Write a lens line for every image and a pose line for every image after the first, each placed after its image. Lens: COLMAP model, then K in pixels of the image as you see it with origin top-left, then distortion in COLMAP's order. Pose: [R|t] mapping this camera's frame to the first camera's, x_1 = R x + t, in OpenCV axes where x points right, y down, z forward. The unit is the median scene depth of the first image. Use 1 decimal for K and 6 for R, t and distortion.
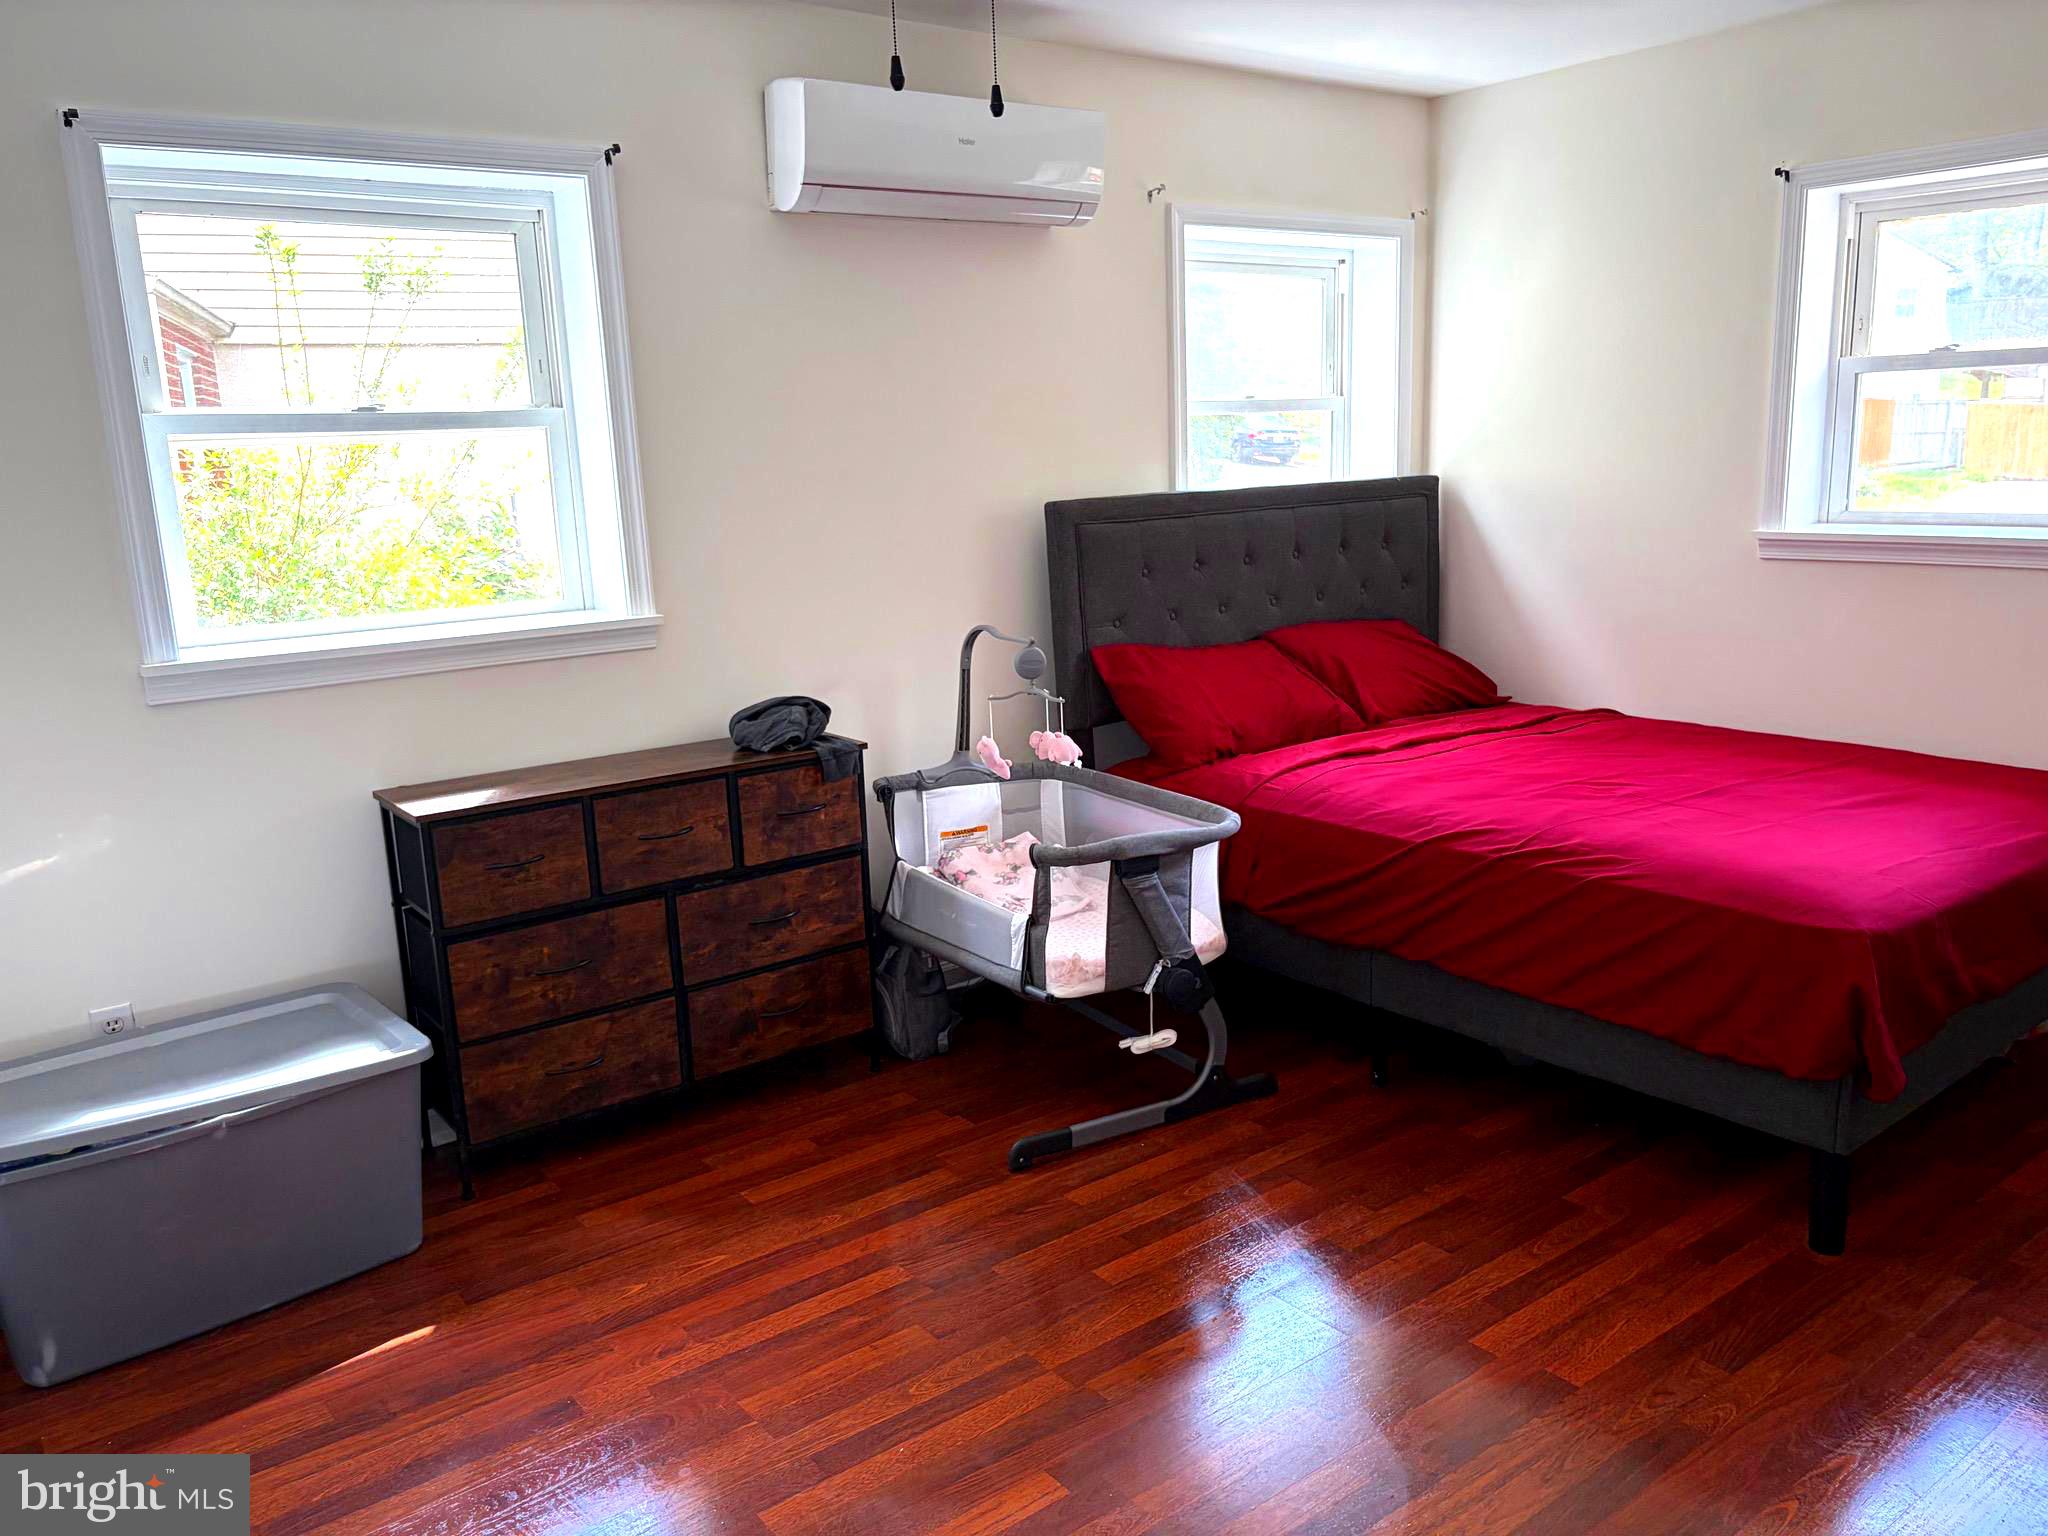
lens RADIAL K [[1535.4, 0, 1030.5], [0, 1535.4, 781.5], [0, 0, 1]] dist [0.018429, -0.024903]
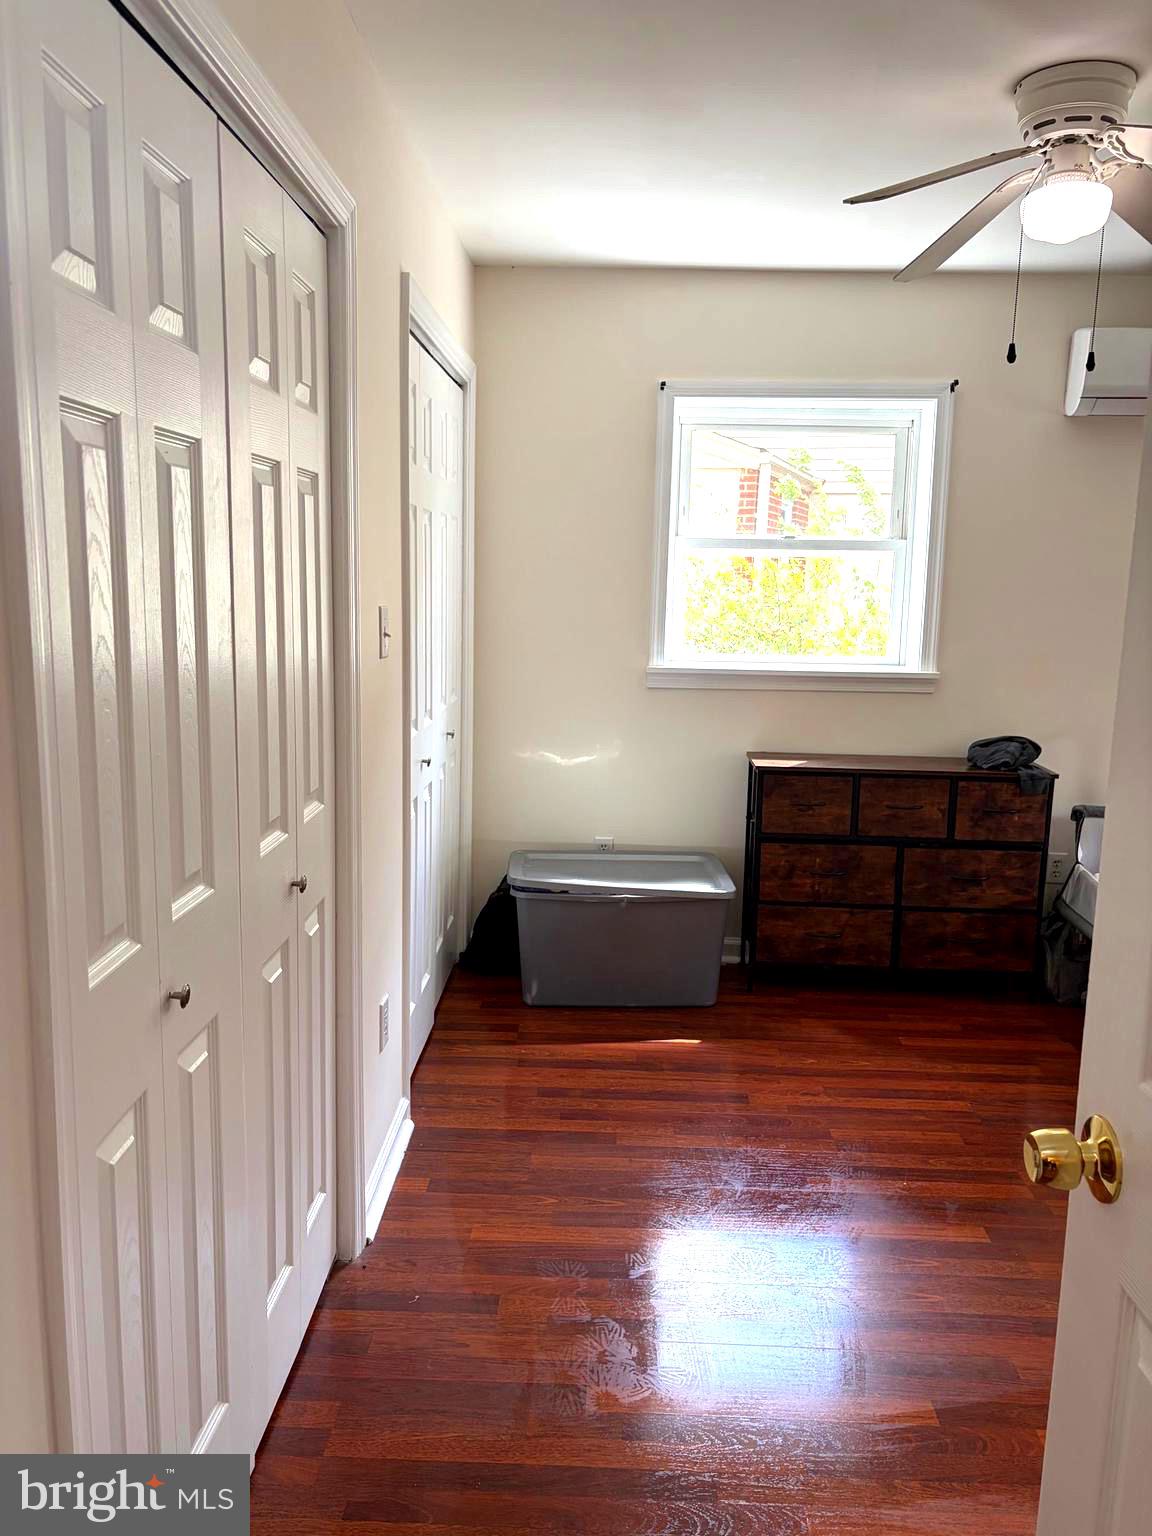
lens RADIAL K [[1151.5, 0, 573.0], [0, 1151.5, 761.3], [0, 0, 1]] dist [0.018429, -0.024903]
pose [[0.763423, 0.157573, -0.626384, 0.240977], [-0.186819, 0.982203, 0.019392, 0.028786], [0.618292, 0.102216, 0.779273, -0.145226]]
